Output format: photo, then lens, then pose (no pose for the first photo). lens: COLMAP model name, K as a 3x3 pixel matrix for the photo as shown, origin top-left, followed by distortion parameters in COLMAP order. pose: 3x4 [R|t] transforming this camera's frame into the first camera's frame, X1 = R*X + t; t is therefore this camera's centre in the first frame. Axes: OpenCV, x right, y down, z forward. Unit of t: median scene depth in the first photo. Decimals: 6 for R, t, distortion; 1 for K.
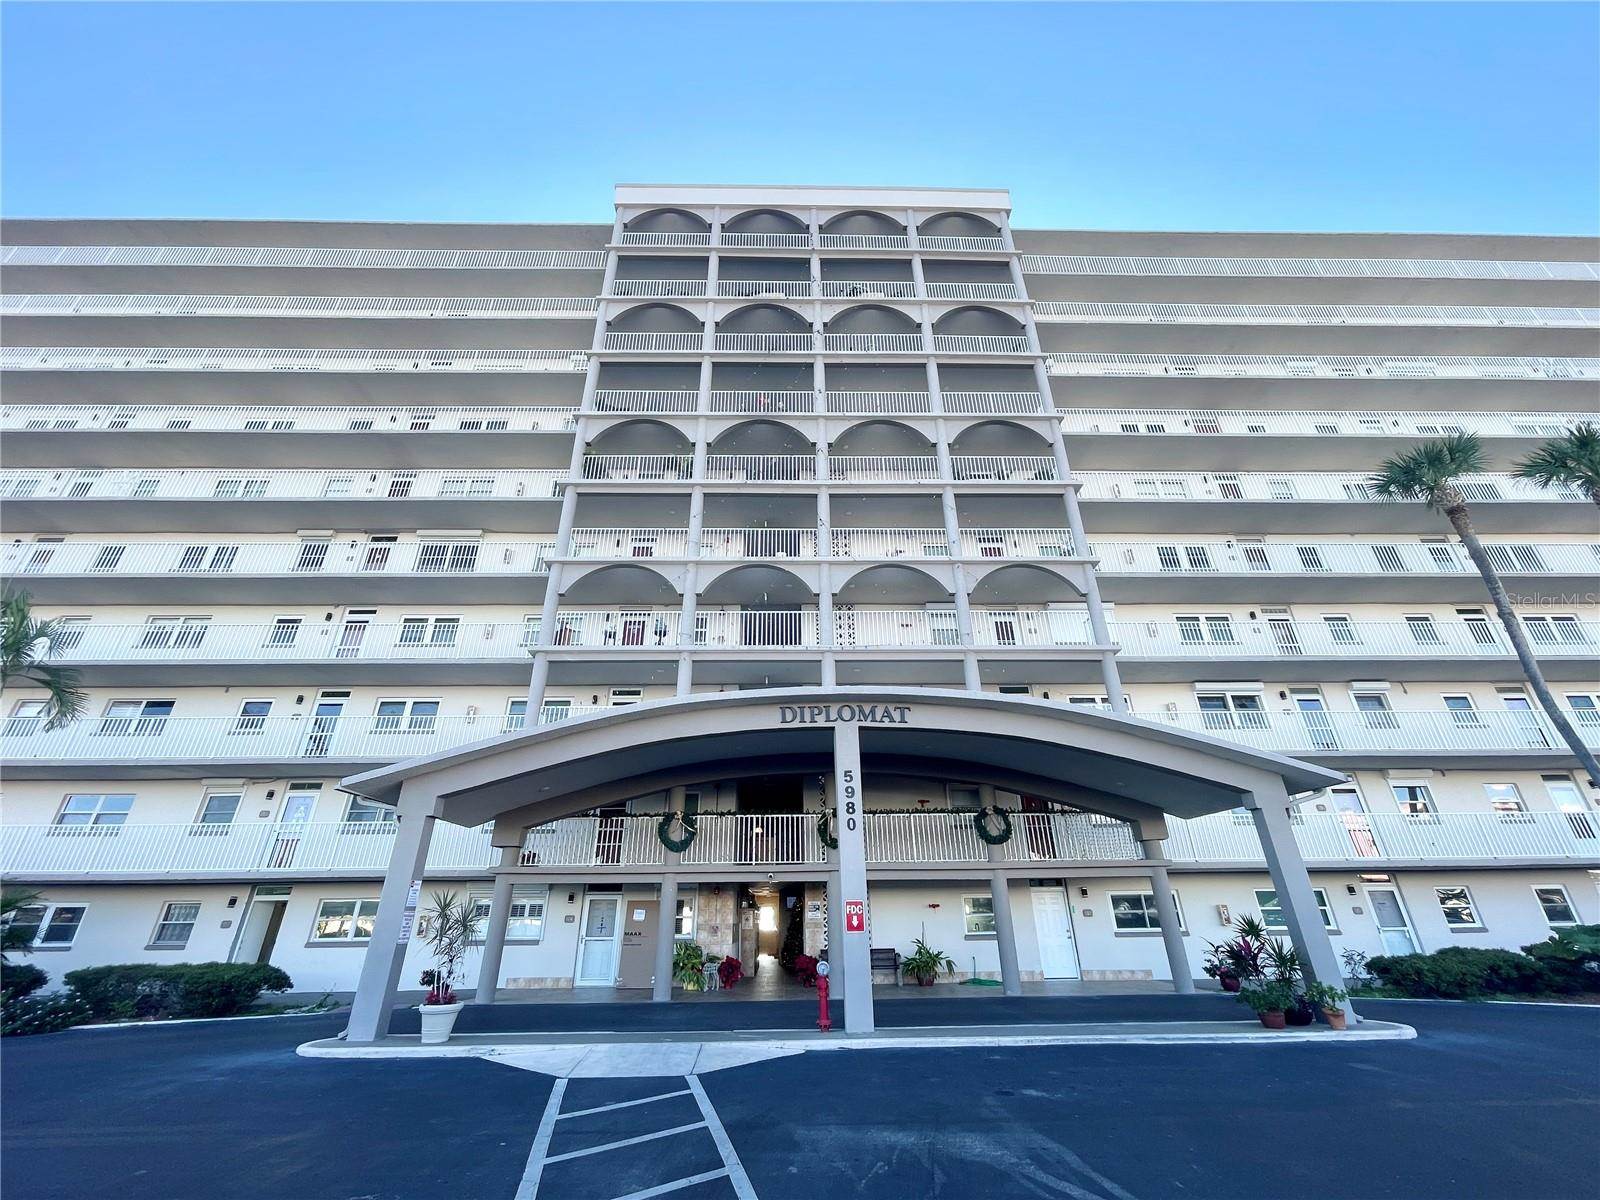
lens RADIAL K [[647.0, 0, 797.4], [0, 647.0, 605.0], [0, 0, 1]] dist [-0.003261, 0.000927]
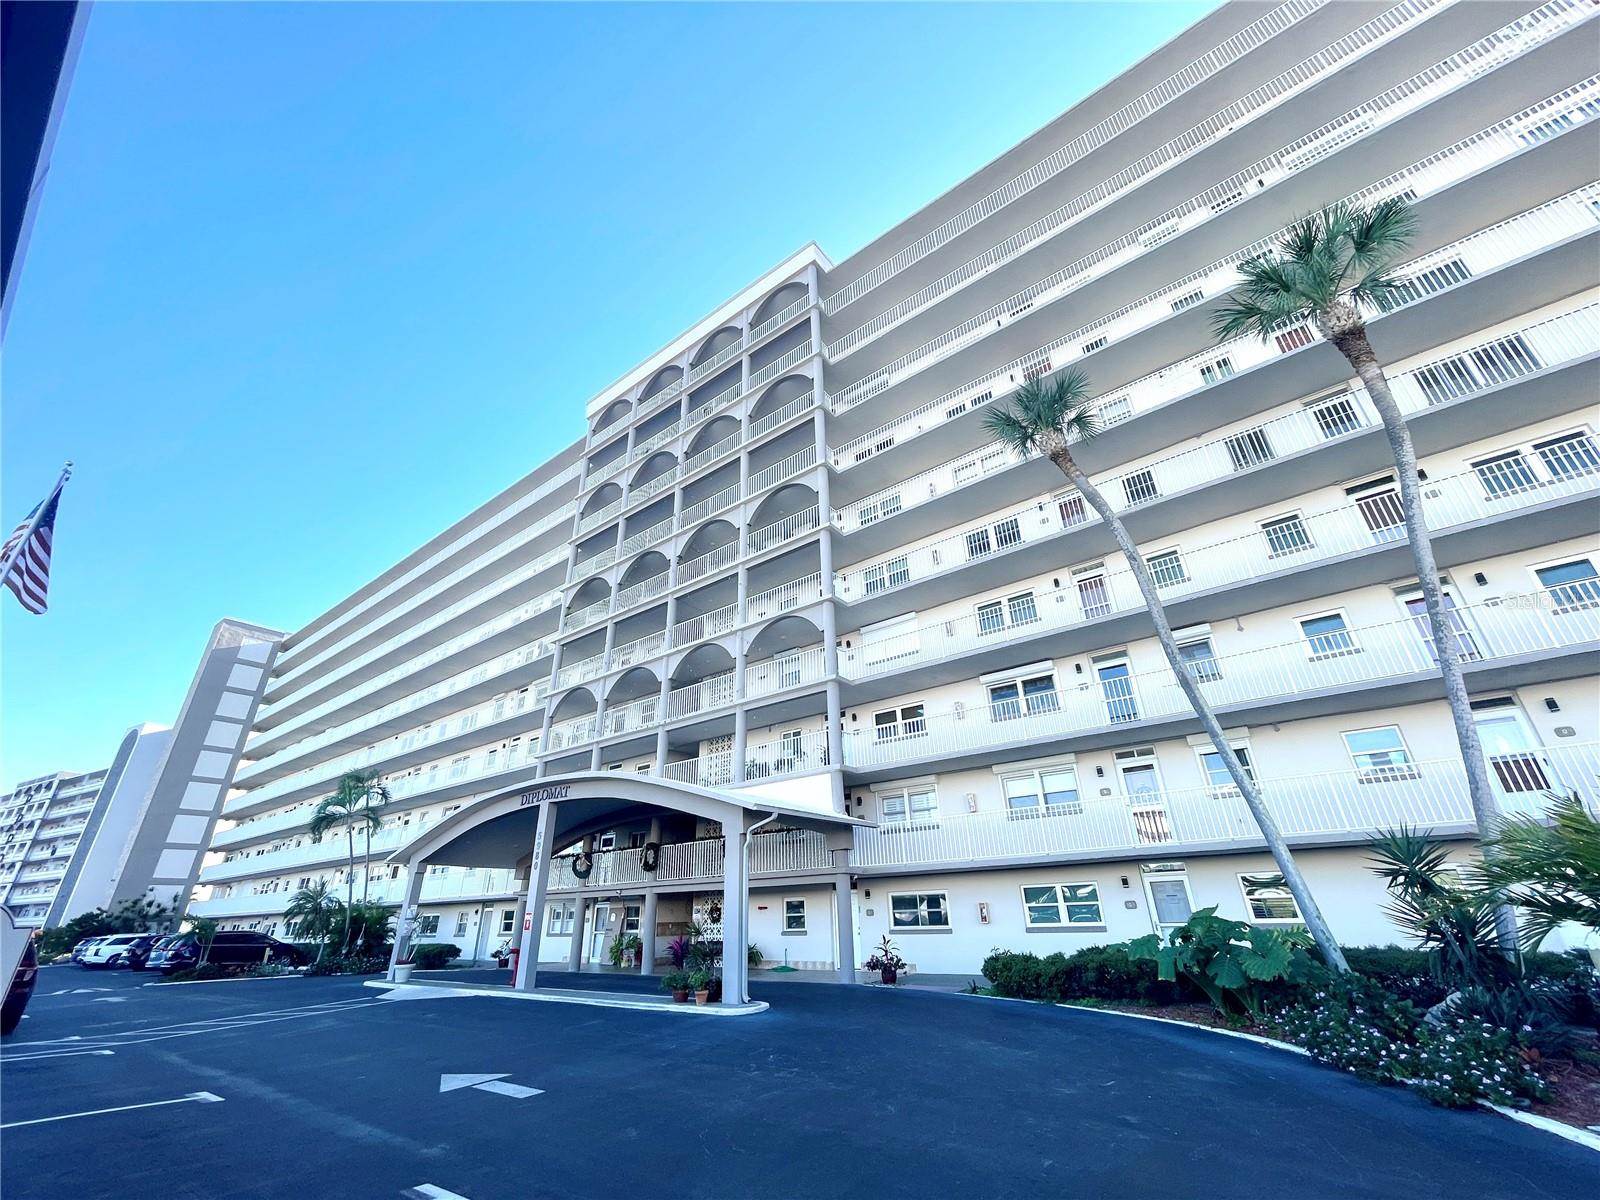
lens RADIAL K [[647.0, 0, 771.3], [0, 647.0, 598.9], [0, 0, 1]] dist [-0.003261, 0.000927]
pose [[0.777083, -0.285504, -0.560919, 1.042280], [0.288212, 0.953685, -0.086137, 0.000700], [0.559532, -0.094728, 0.823378, 0.020692]]
